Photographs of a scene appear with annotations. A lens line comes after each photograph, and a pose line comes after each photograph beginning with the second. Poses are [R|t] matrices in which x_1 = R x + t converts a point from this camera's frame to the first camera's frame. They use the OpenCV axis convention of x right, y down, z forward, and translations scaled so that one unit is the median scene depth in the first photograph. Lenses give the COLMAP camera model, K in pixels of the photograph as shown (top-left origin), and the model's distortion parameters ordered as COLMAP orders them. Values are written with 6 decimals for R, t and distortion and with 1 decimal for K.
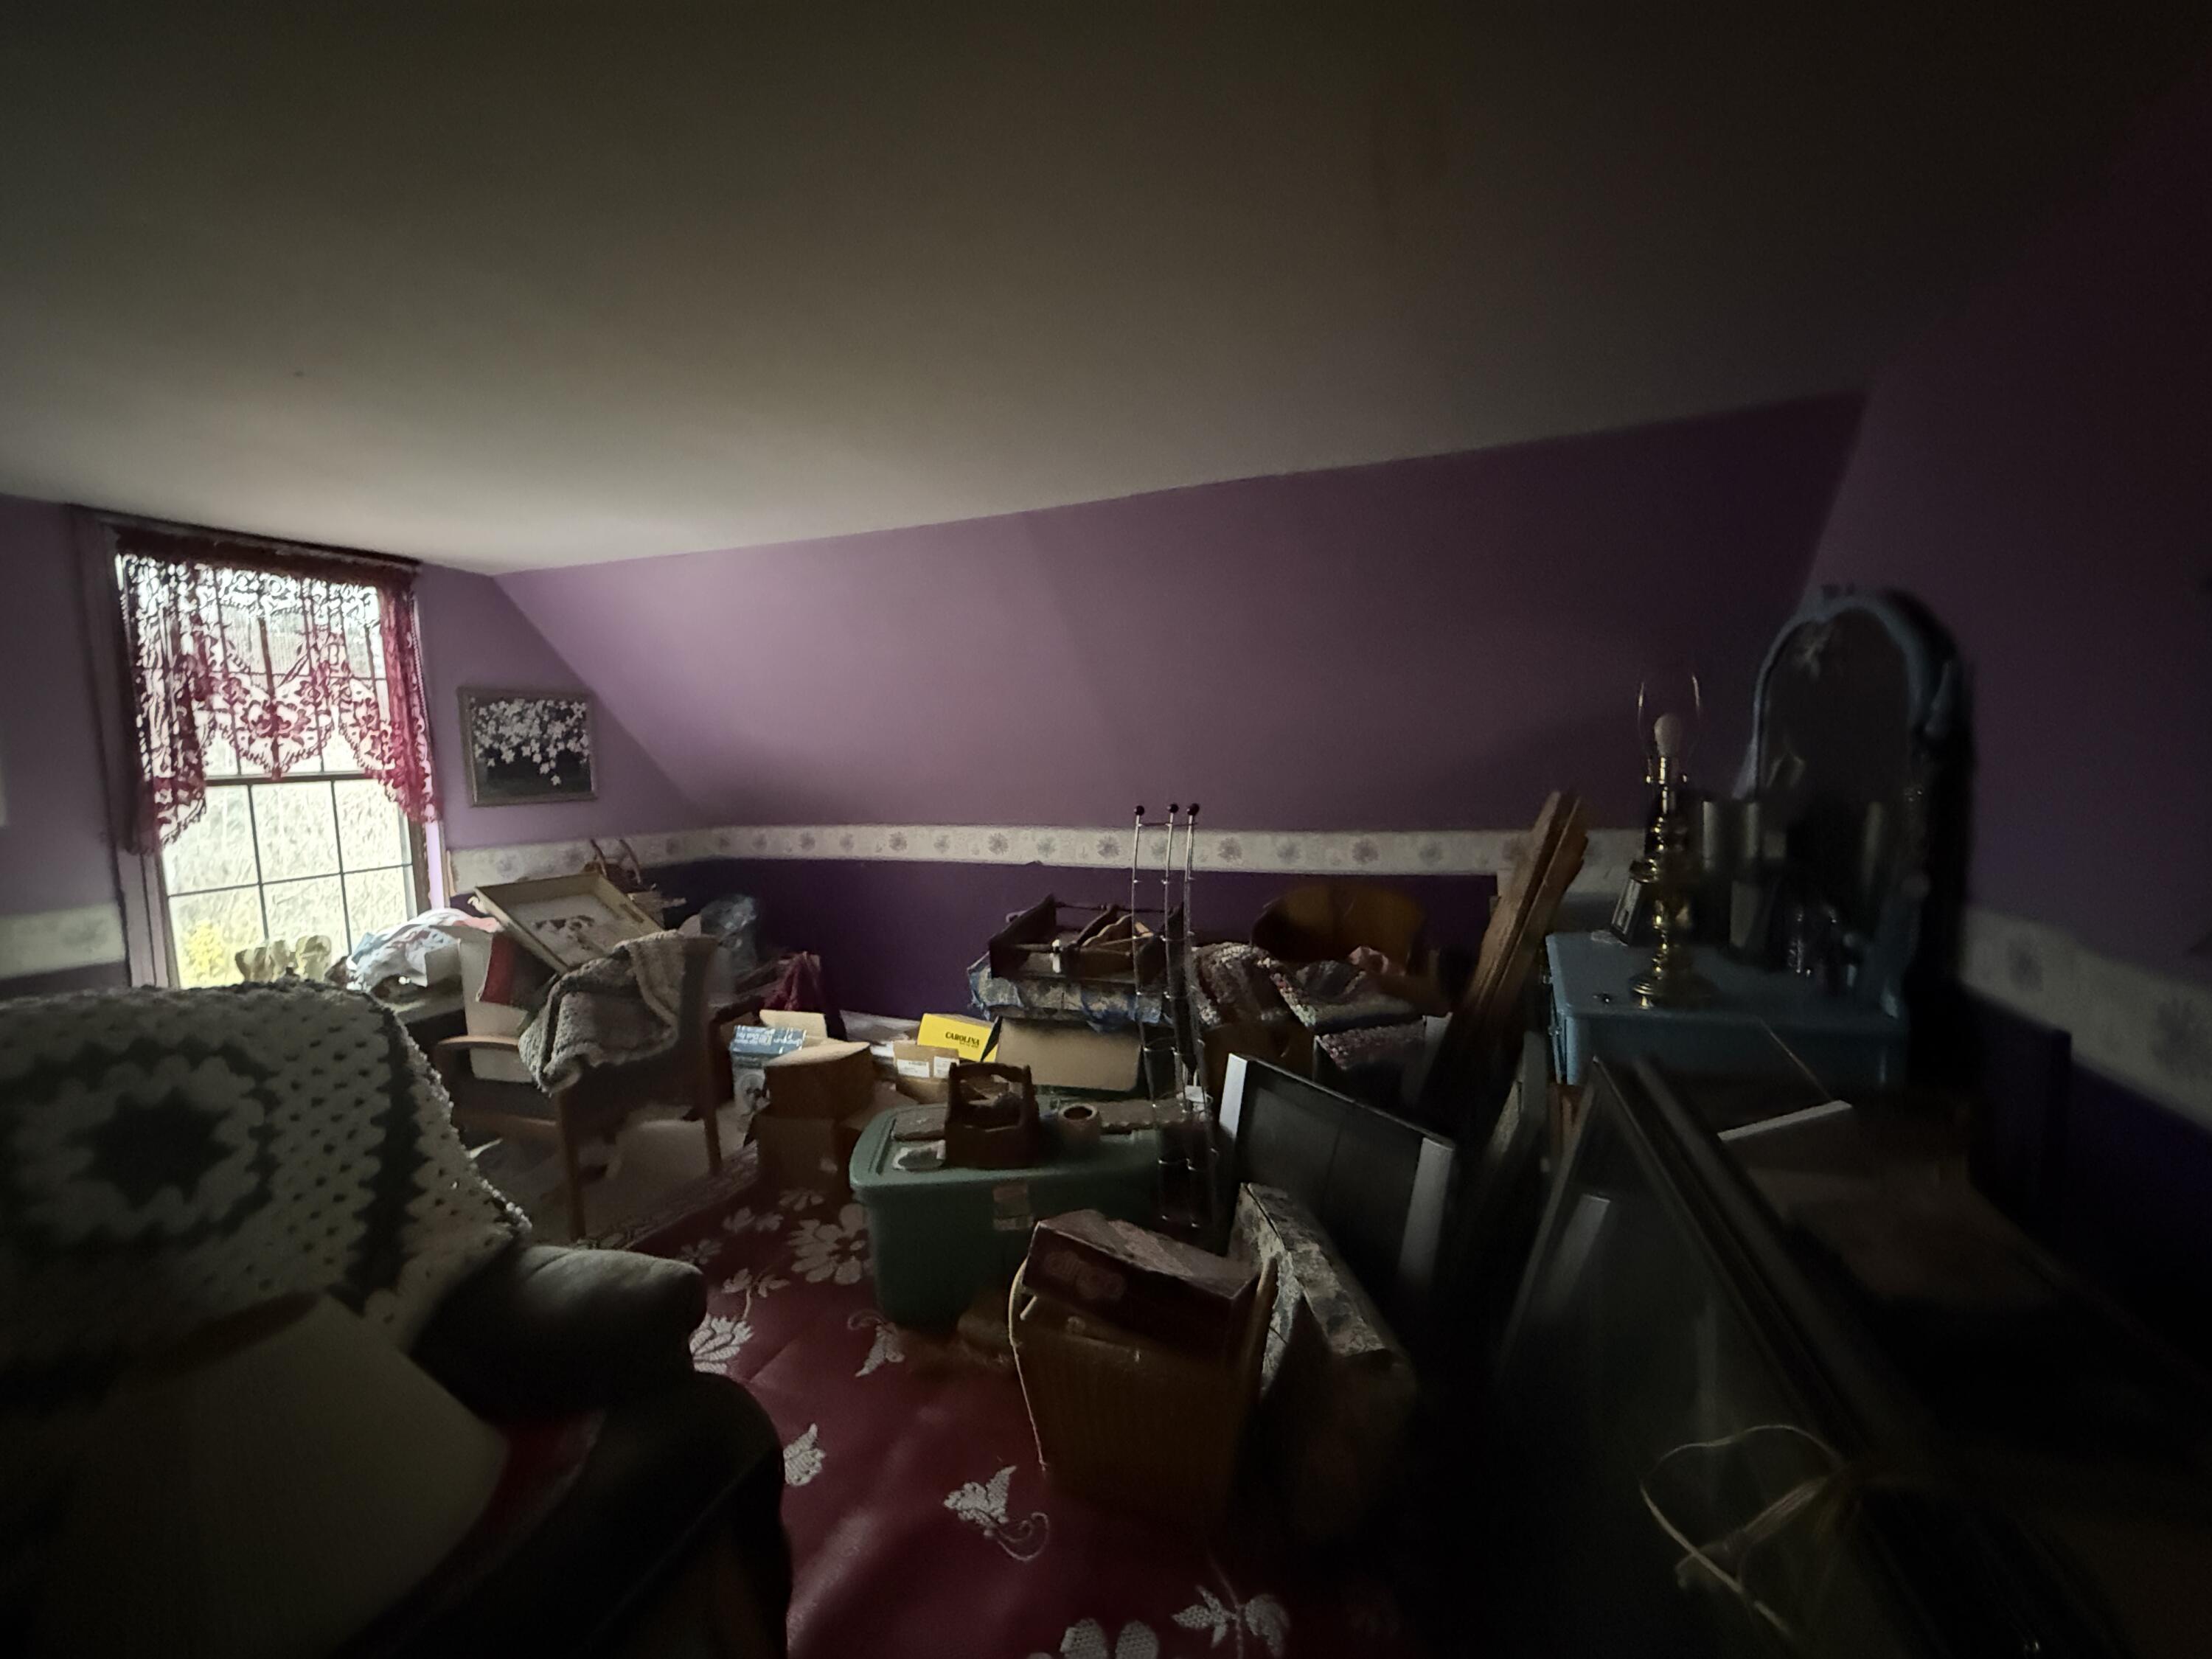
lens RADIAL K [[884.3, 0, 1098.4], [0, 884.3, 832.8], [0, 0, 1]] dist [-0.001019, 0.000453]
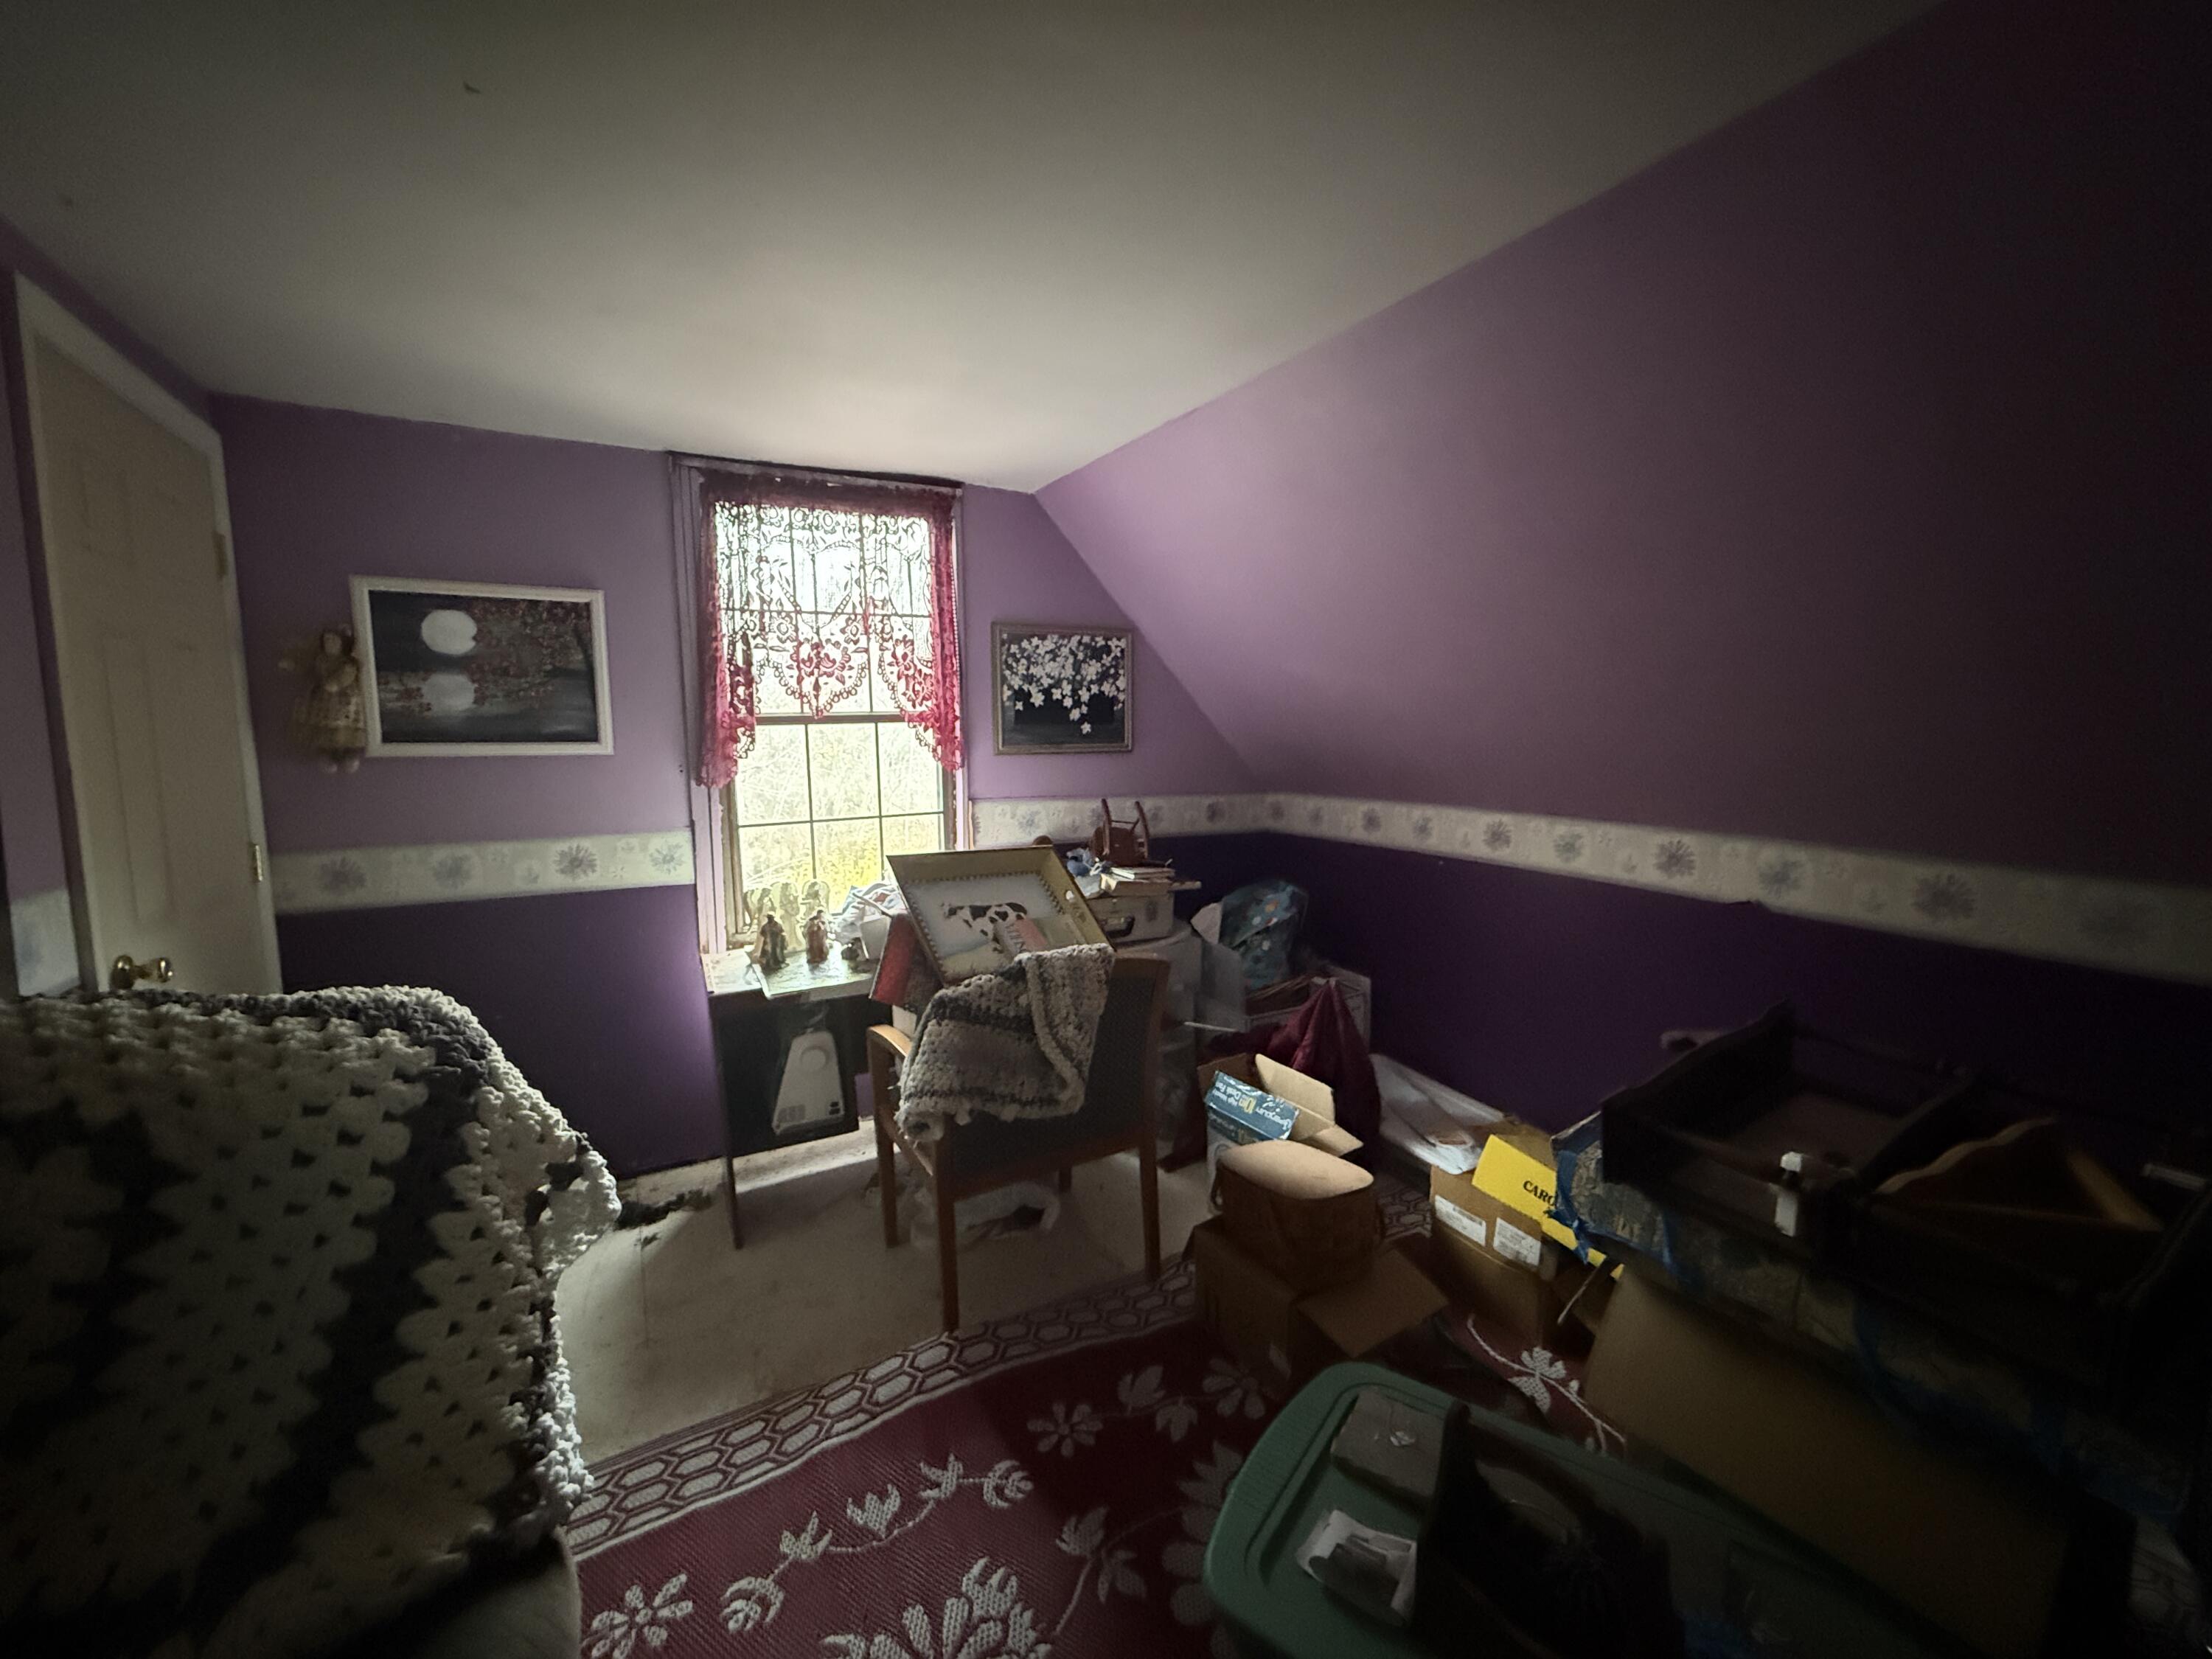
lens RADIAL K [[884.3, 0, 1098.4], [0, 884.3, 832.8], [0, 0, 1]] dist [-0.001019, 0.000453]
pose [[0.756057, 0.100279, -0.646778, -0.033457], [-0.070619, 0.994923, 0.071706, -0.023291], [0.650685, -0.008539, 0.759300, 0.400885]]
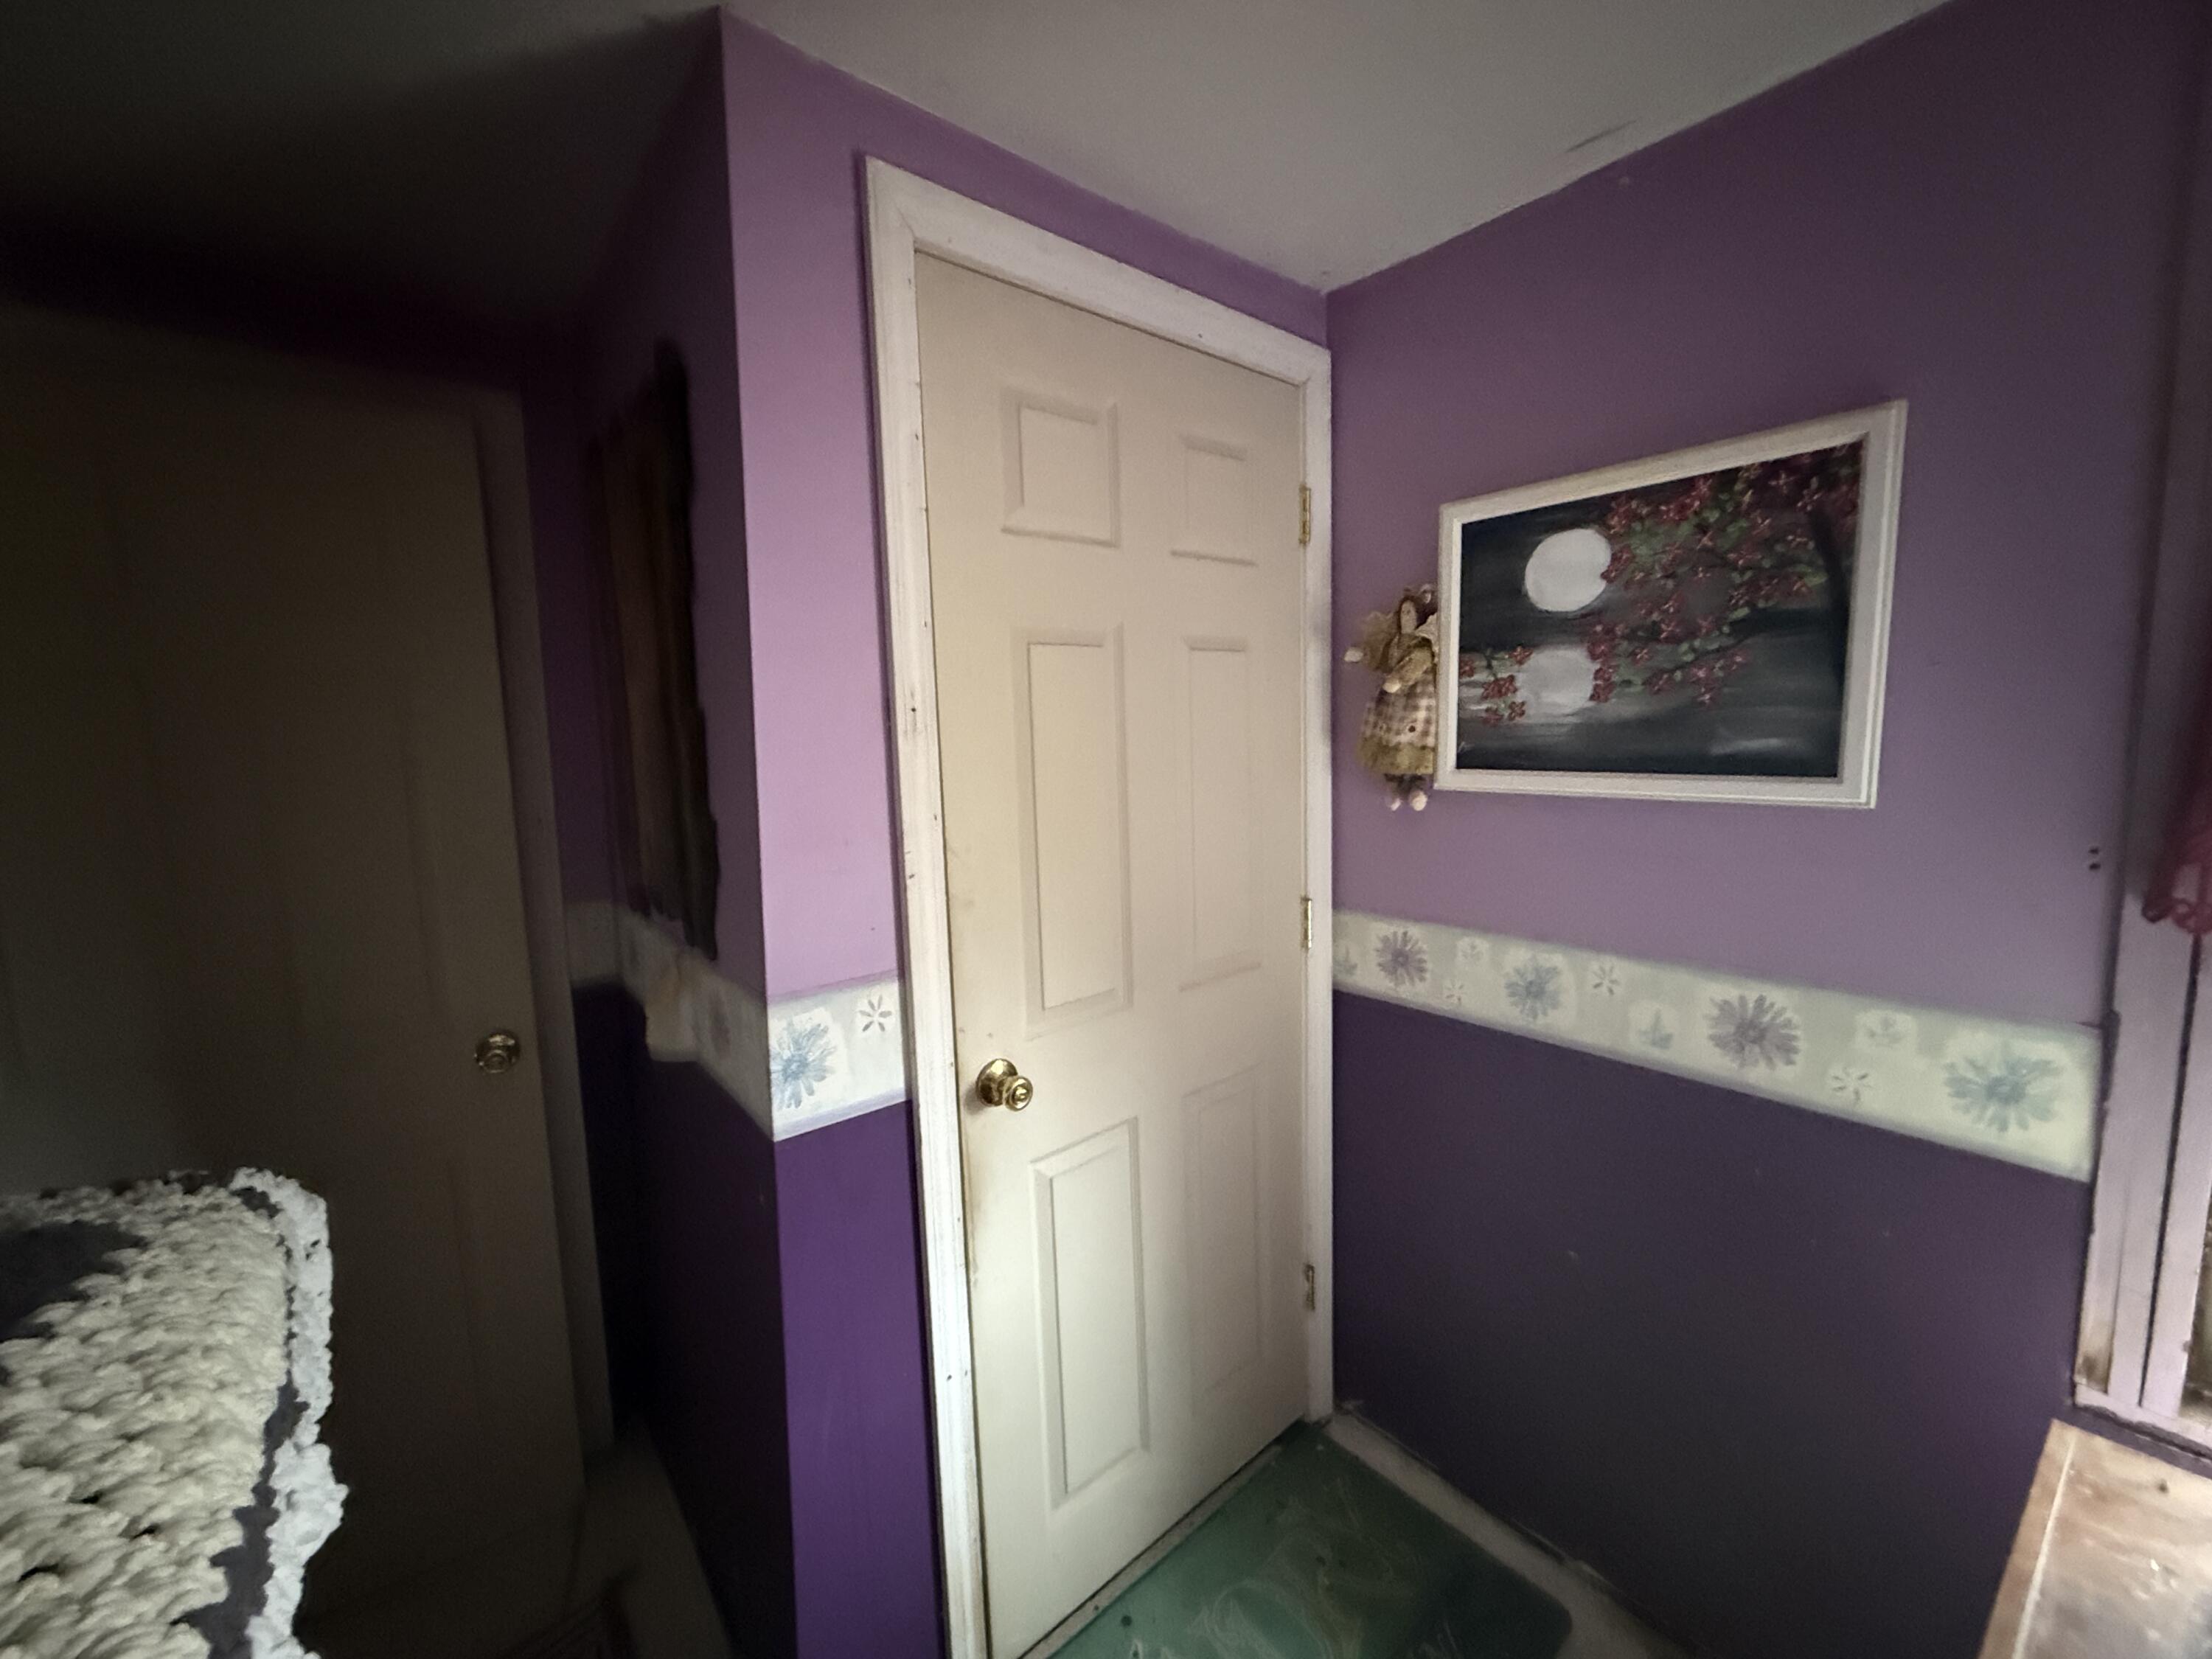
lens RADIAL K [[884.3, 0, 1098.4], [0, 884.3, 832.8], [0, 0, 1]] dist [-0.001019, 0.000453]
pose [[-0.494116, 0.148644, -0.856595, -0.465398], [-0.026373, 0.982259, 0.185663, -0.050443], [0.868996, 0.114330, -0.481430, 0.632046]]
